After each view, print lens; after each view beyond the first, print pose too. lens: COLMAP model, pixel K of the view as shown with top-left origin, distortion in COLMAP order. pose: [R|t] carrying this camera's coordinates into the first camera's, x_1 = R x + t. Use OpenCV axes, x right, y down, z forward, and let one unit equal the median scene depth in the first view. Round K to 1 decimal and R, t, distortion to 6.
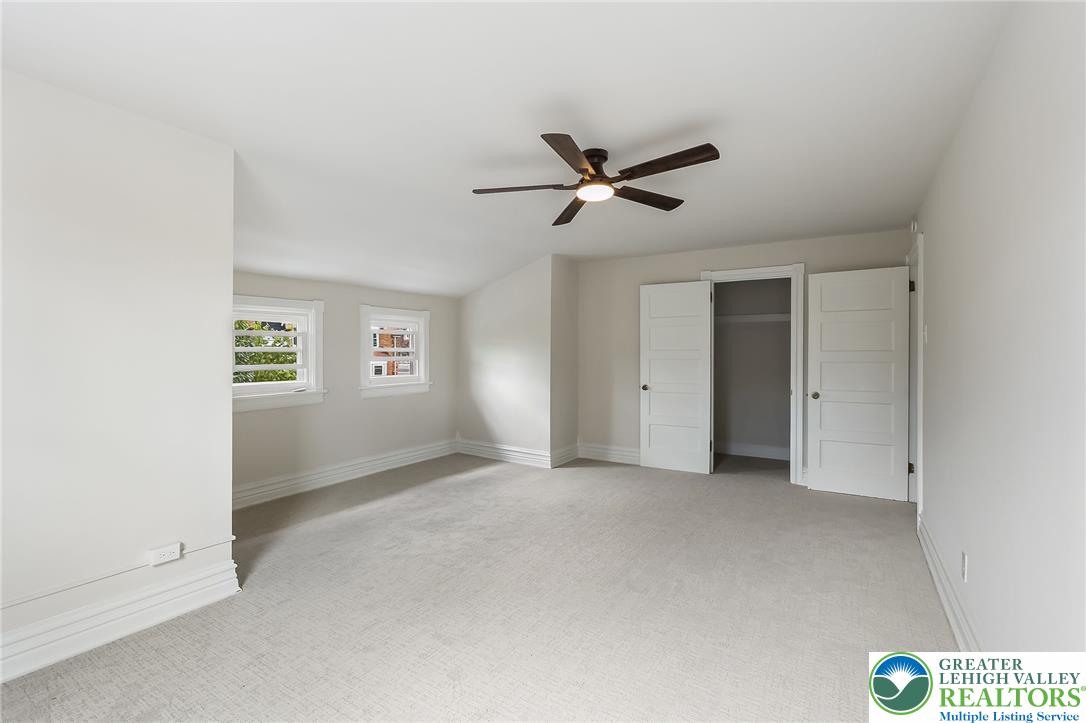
lens RADIAL K [[486.9, 0, 546.4], [0, 486.9, 359.0], [0, 0, 1]] dist [-0.001046, -0.000187]
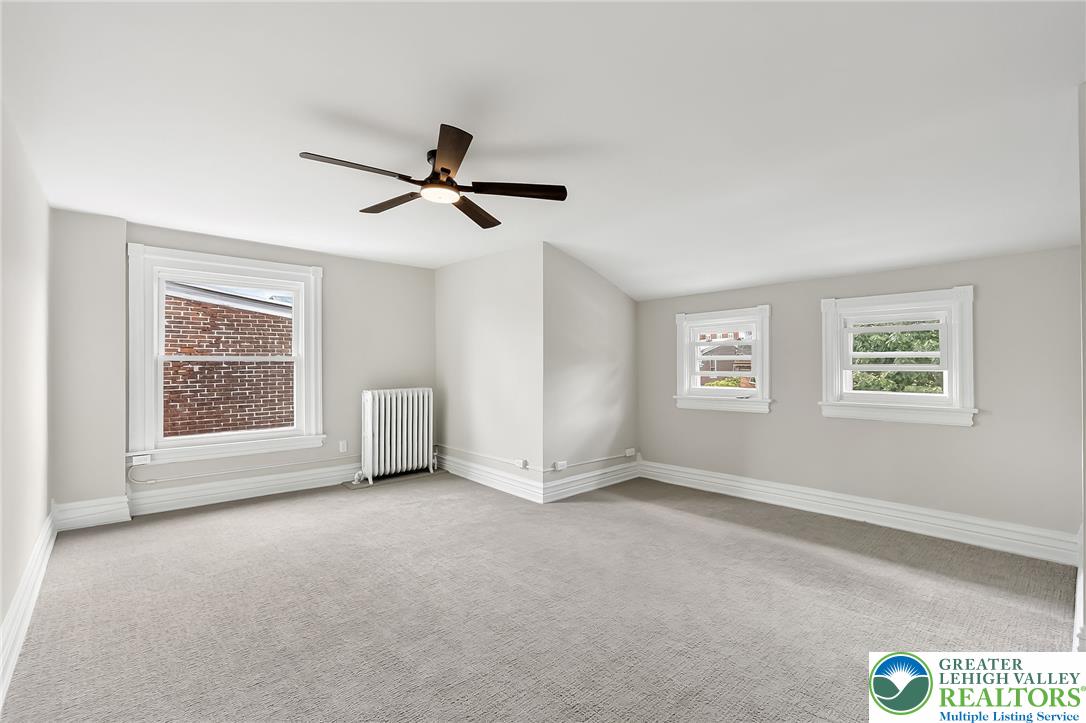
lens RADIAL K [[486.9, 0, 546.4], [0, 486.9, 359.0], [0, 0, 1]] dist [-0.001046, -0.000187]
pose [[-0.292674, 0.001965, -0.956210, 0.519505], [0.000180, 0.999998, 0.002000, -0.014830], [0.956212, 0.000413, -0.292674, 0.796034]]
